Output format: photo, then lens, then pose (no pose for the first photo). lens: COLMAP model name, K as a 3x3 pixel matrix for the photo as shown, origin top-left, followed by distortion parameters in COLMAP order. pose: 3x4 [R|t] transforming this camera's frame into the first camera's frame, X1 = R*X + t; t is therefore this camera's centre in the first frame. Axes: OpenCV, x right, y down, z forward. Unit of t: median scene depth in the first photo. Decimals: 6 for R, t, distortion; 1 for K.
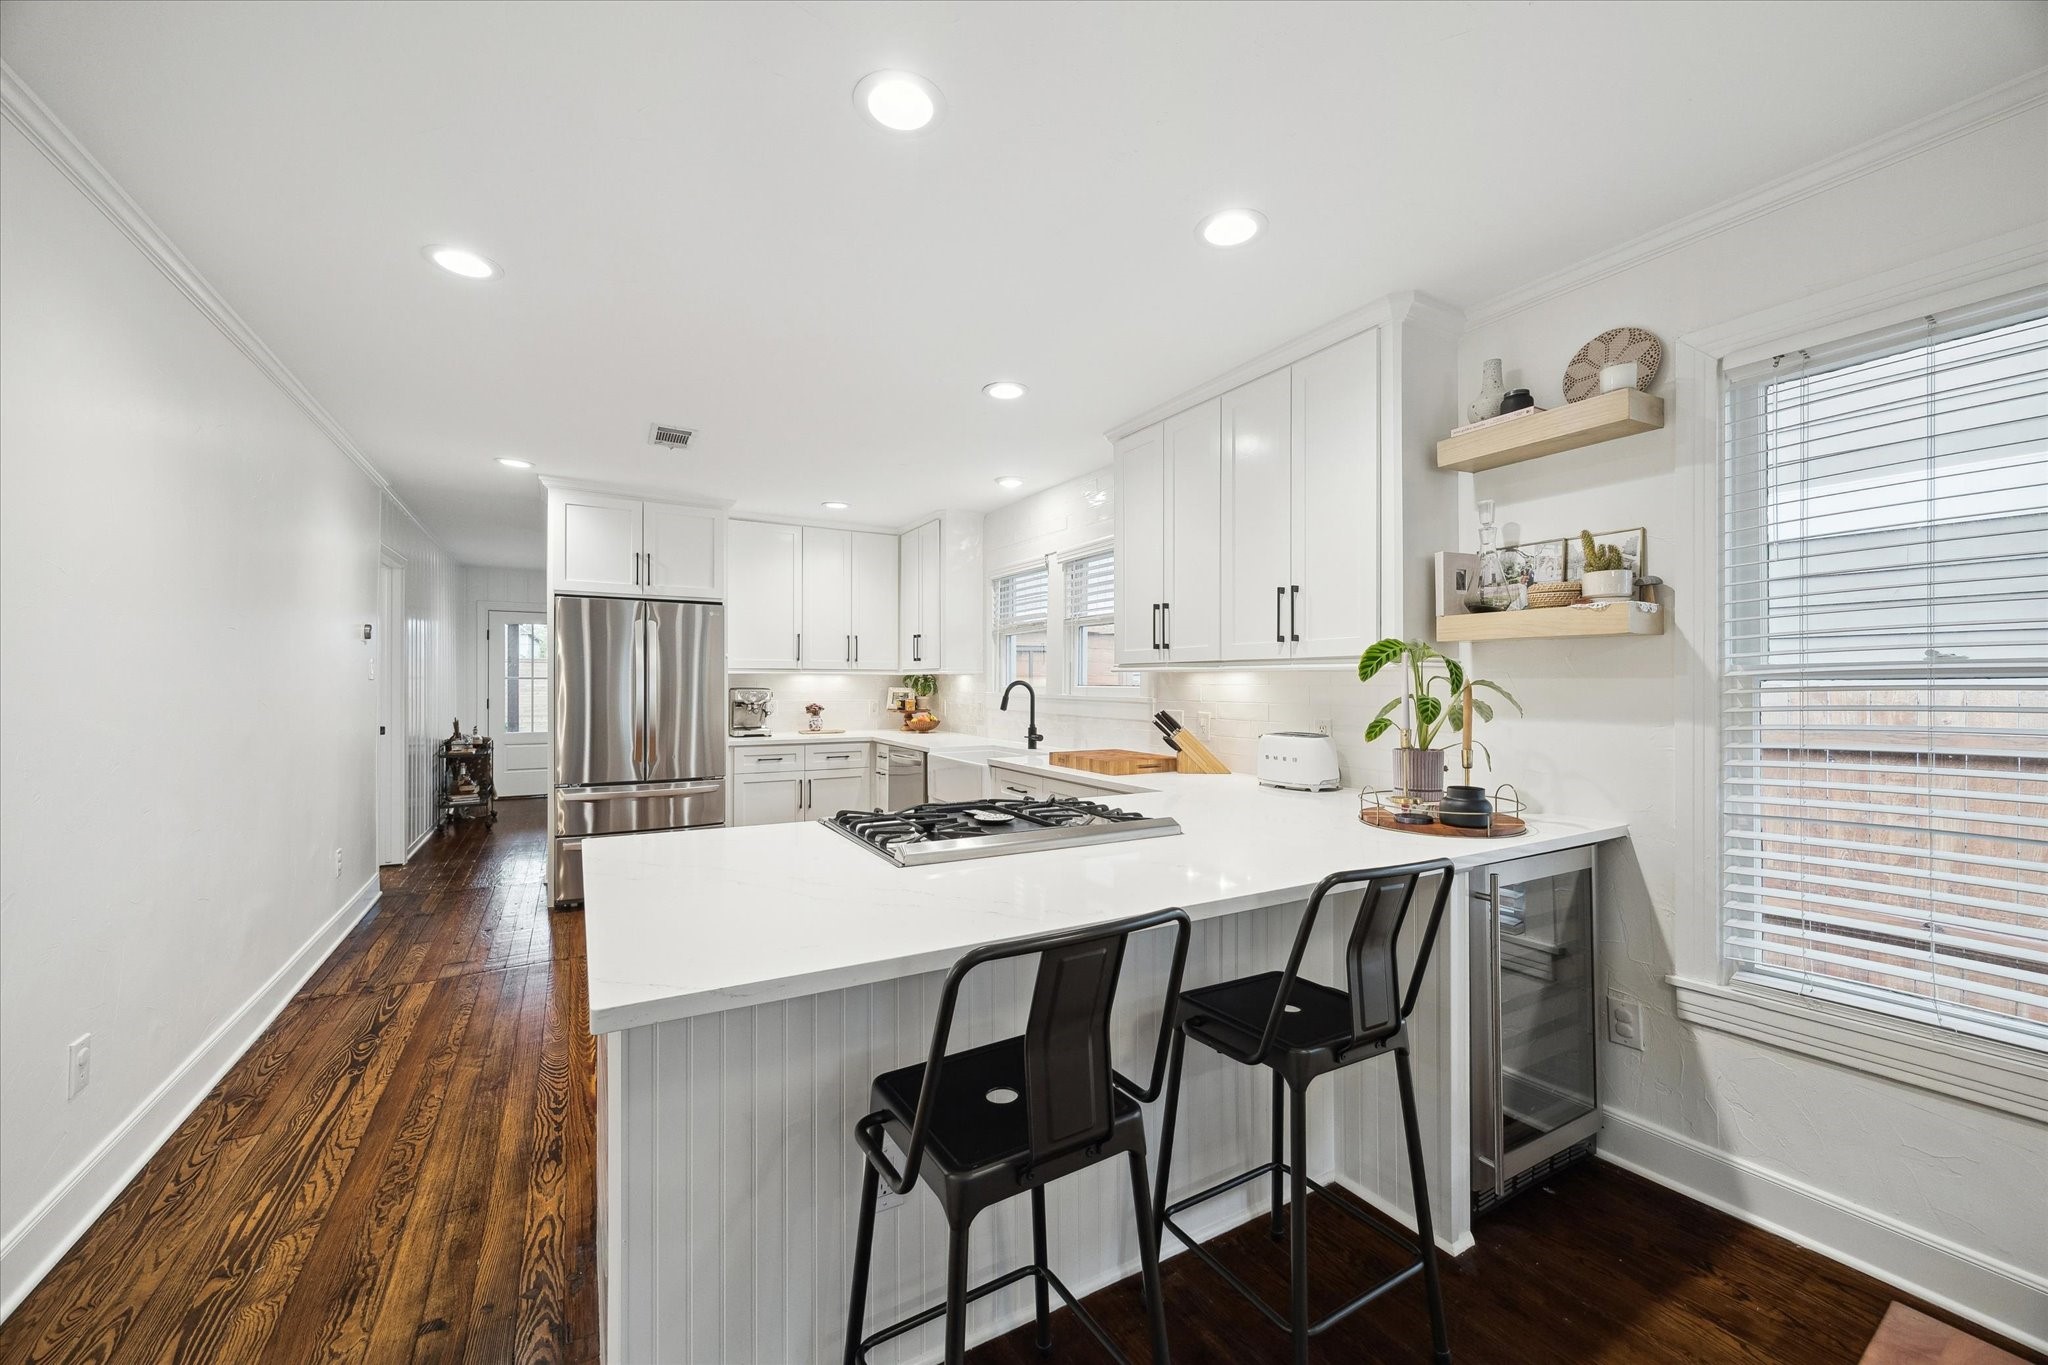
lens RADIAL K [[783.8, 0, 1023.1], [0, 783.8, 665.0], [0, 0, 1]] dist [-0.000123, 0.000089]
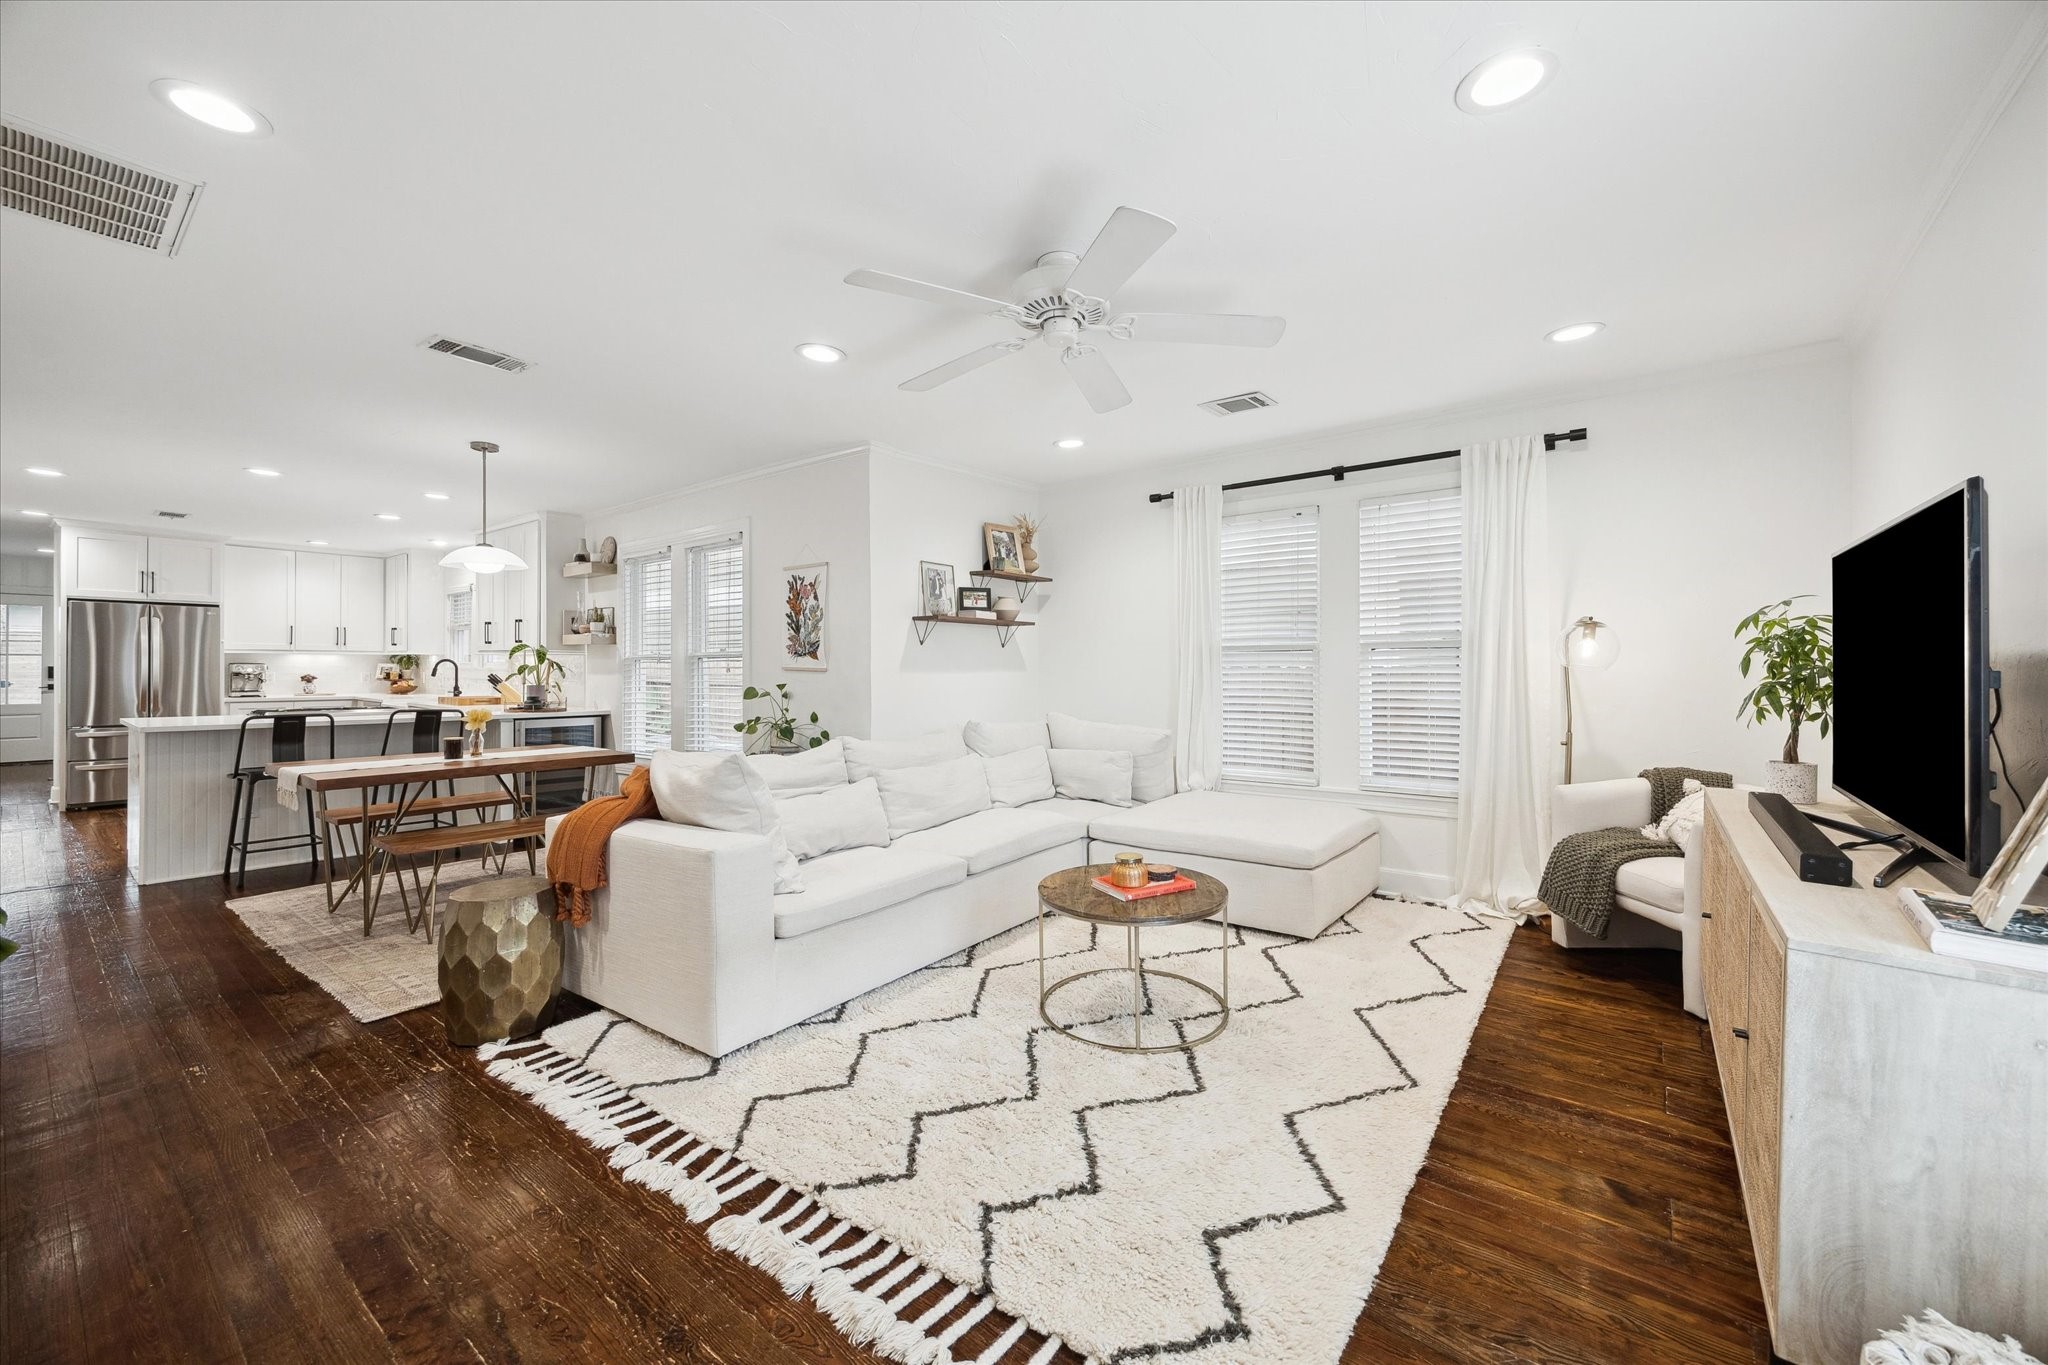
lens RADIAL K [[803.2, 0, 1026.0], [0, 803.2, 647.4], [0, 0, 1]] dist [0.001459, 0.000046]
pose [[0.926898, 0.011271, 0.375143, 0.495820], [-0.012860, 0.999916, 0.001731, -0.023729], [-0.375092, -0.006429, 0.926965, -1.056582]]
